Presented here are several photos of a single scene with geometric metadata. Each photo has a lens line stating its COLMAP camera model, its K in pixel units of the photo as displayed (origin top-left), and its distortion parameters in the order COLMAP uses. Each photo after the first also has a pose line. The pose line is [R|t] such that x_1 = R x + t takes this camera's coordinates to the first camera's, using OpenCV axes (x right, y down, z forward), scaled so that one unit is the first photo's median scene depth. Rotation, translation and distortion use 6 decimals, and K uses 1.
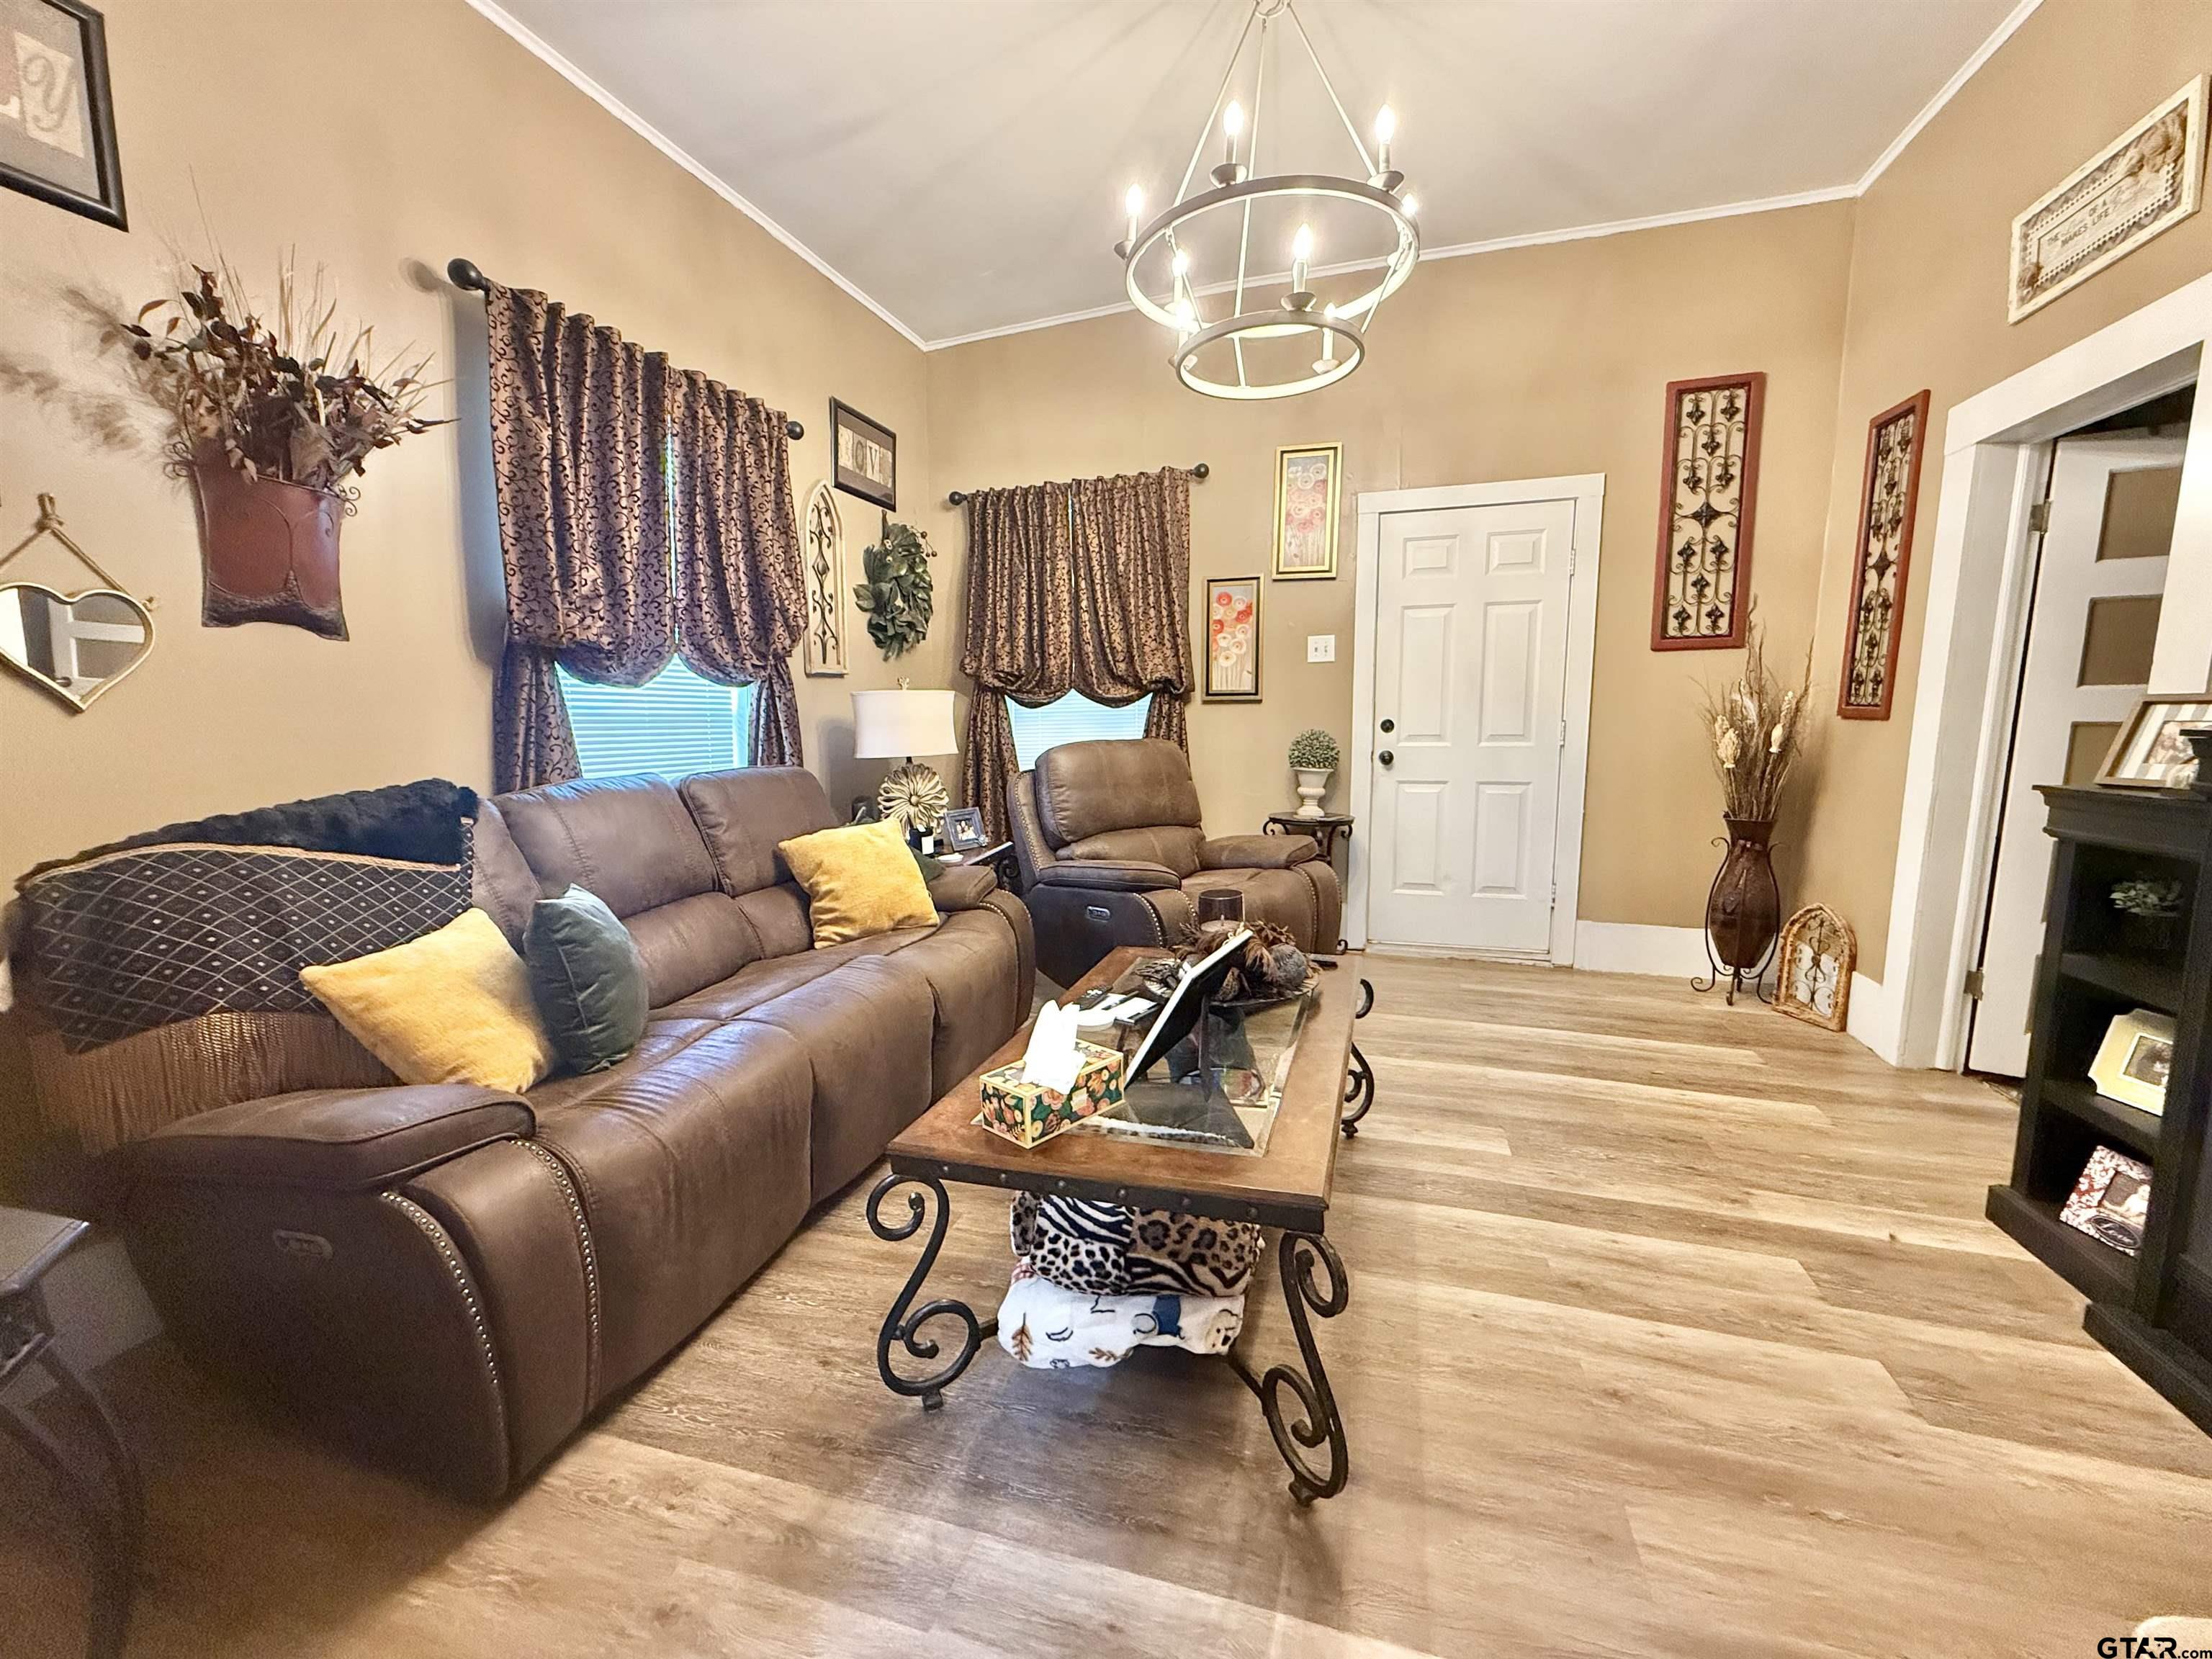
lens RADIAL K [[875.3, 0, 1104.0], [0, 875.3, 826.9], [0, 0, 1]] dist [0.004213, 0.000606]
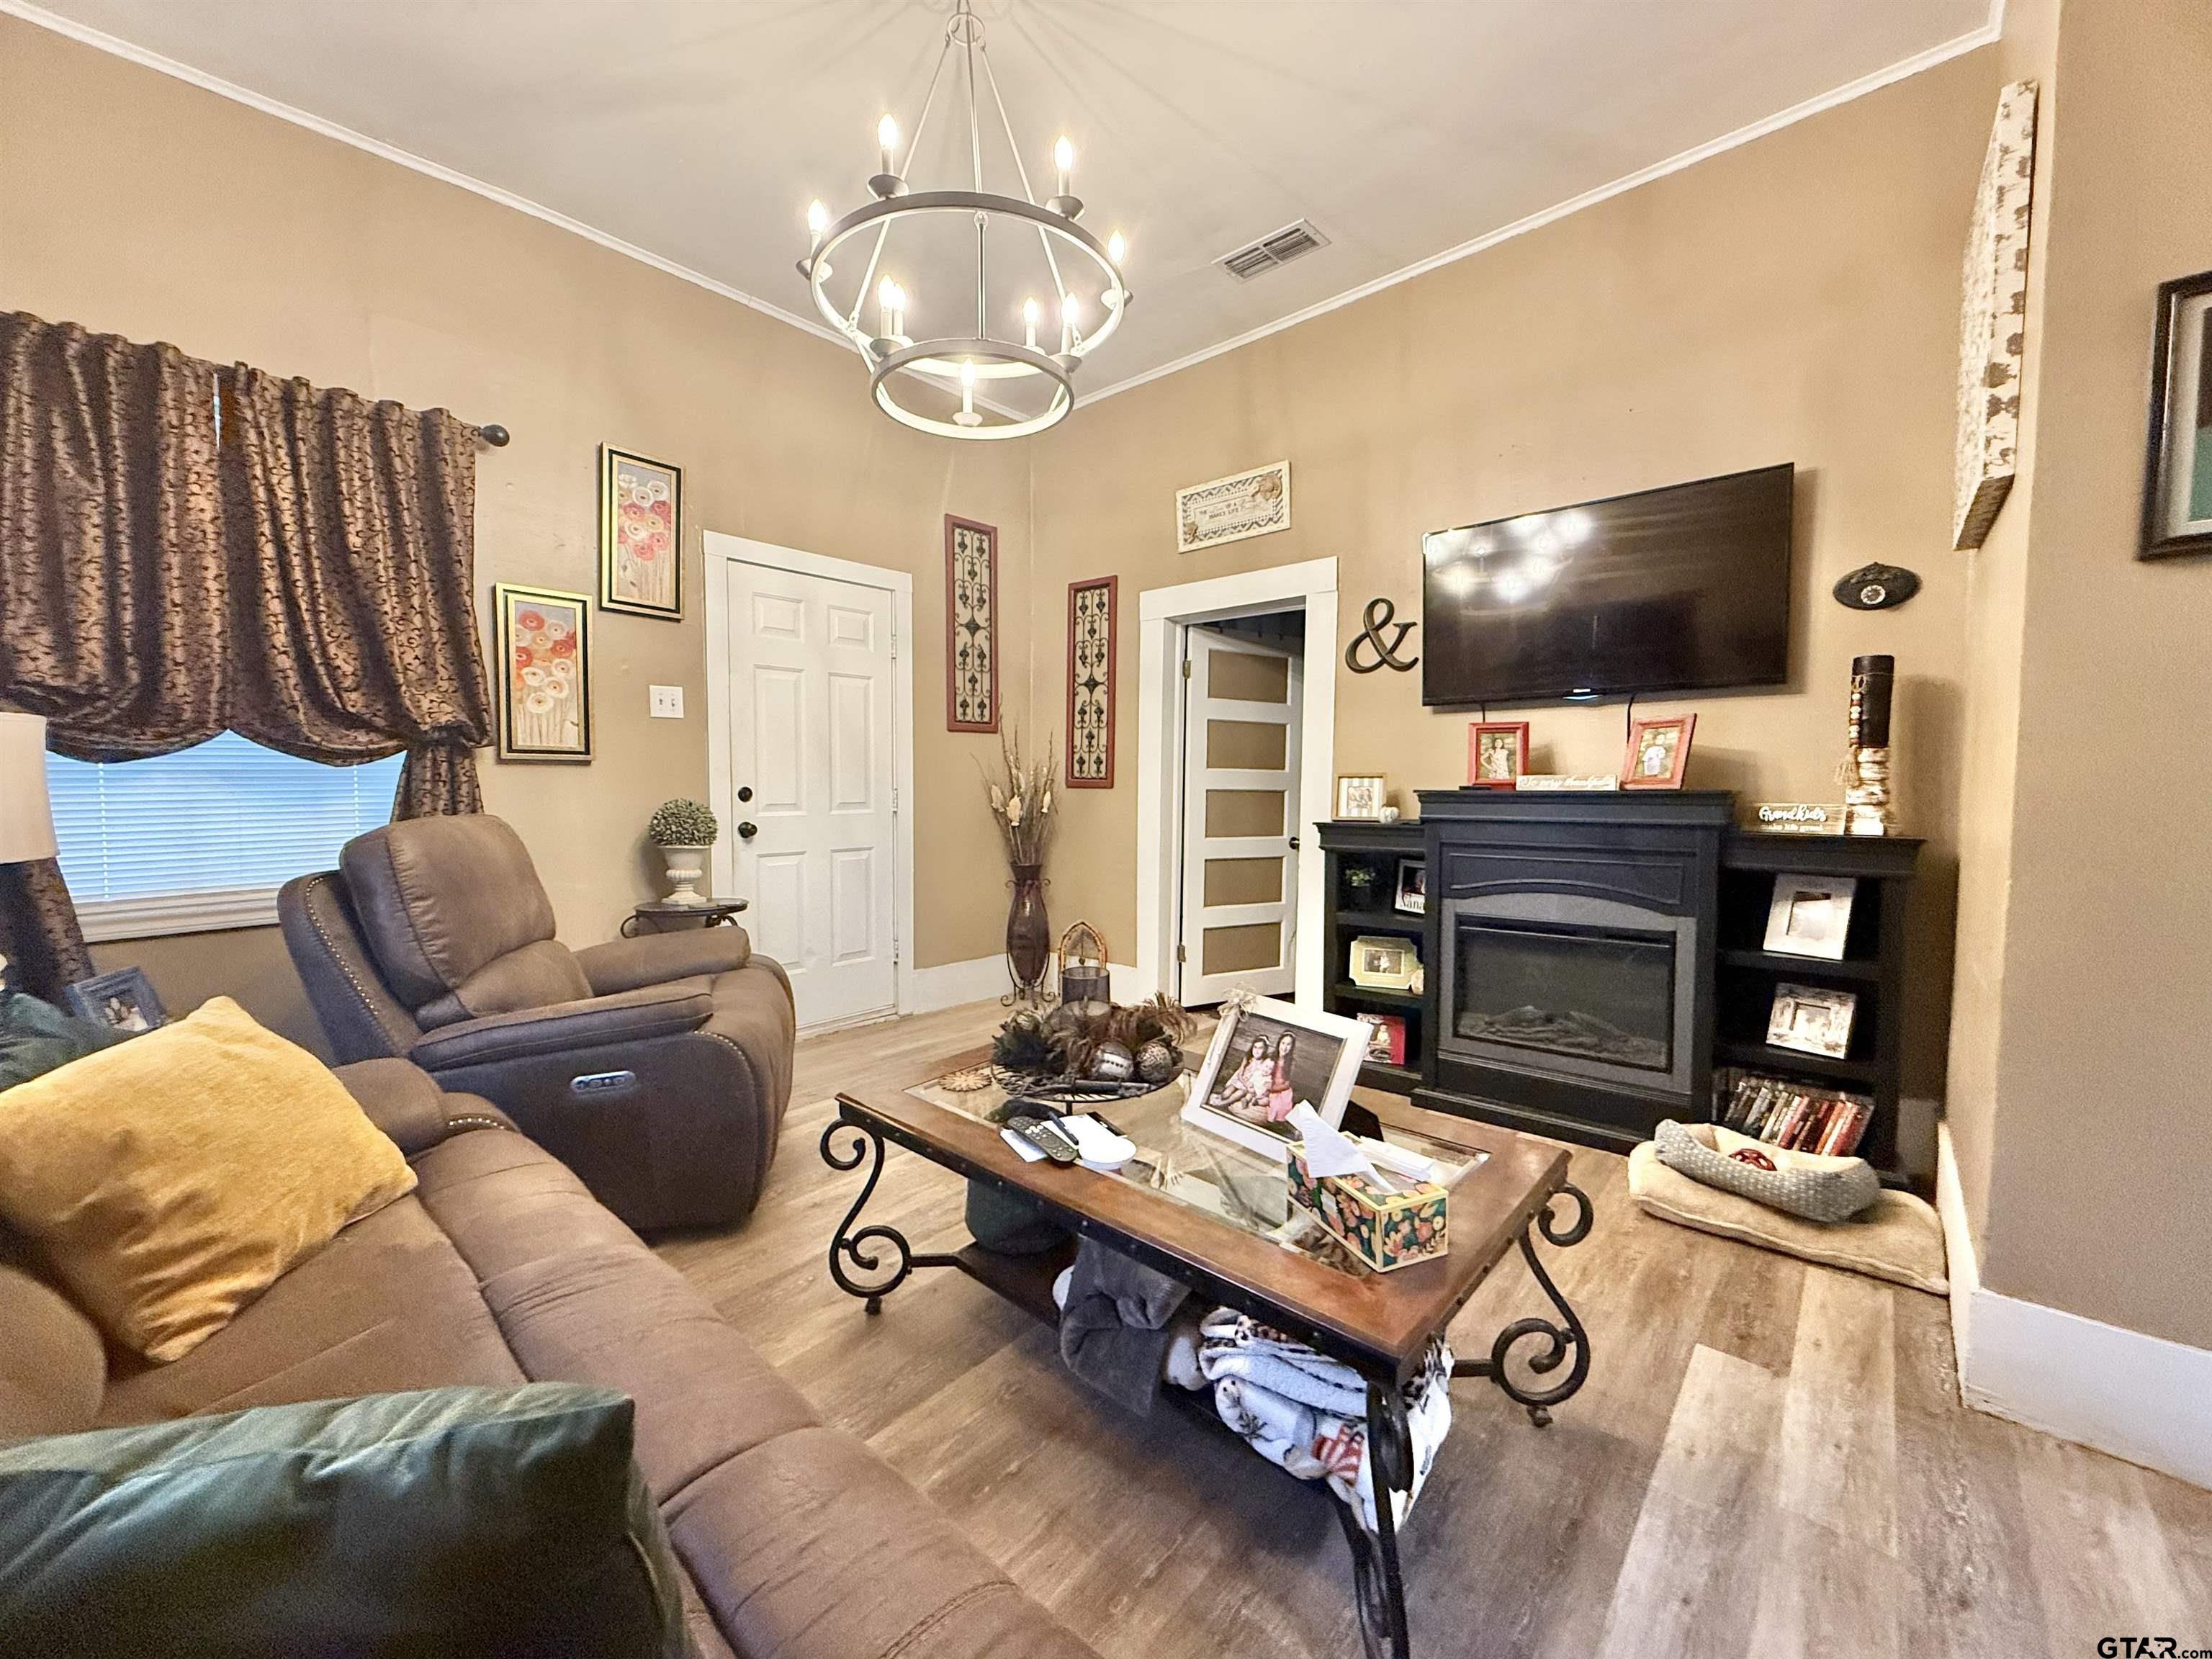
lens RADIAL K [[875.3, 0, 1105.3], [0, 875.3, 829.2], [0, 0, 1]] dist [0.004213, 0.000606]
pose [[0.414724, -0.037724, 0.909165, -0.355494], [0.112829, 0.993562, -0.010242, -0.030662], [-0.902925, 0.106828, 0.416310, 0.312901]]
